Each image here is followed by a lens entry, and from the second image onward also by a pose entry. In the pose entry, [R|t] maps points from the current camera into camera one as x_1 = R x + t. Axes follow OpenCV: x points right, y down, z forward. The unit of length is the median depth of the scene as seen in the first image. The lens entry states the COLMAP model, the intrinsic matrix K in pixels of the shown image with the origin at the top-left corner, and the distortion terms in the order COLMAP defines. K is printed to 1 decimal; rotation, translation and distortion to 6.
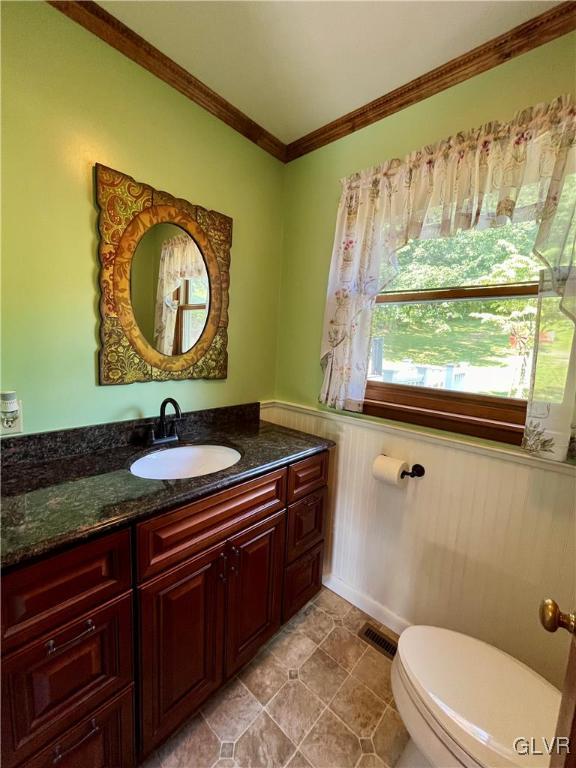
lens RADIAL K [[310.8, 0, 288.2], [0, 310.8, 382.5], [0, 0, 1]] dist [-0.003702, 0.000142]
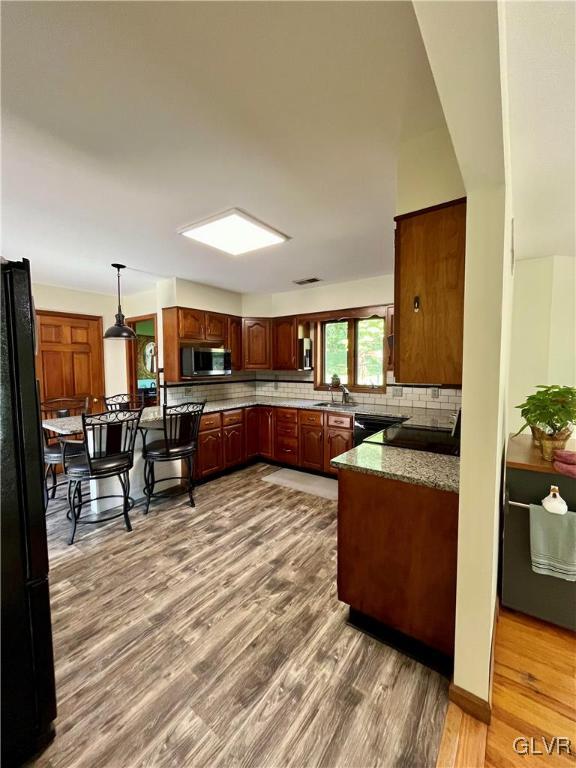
lens RADIAL K [[310.8, 0, 287.7], [0, 310.8, 385.1], [0, 0, 1]] dist [-0.003702, 0.000142]
pose [[0.993312, -0.055053, 0.101494, 0.949185], [0.060605, 0.996783, -0.052456, 0.399256], [-0.098280, 0.058256, 0.993452, -3.188789]]
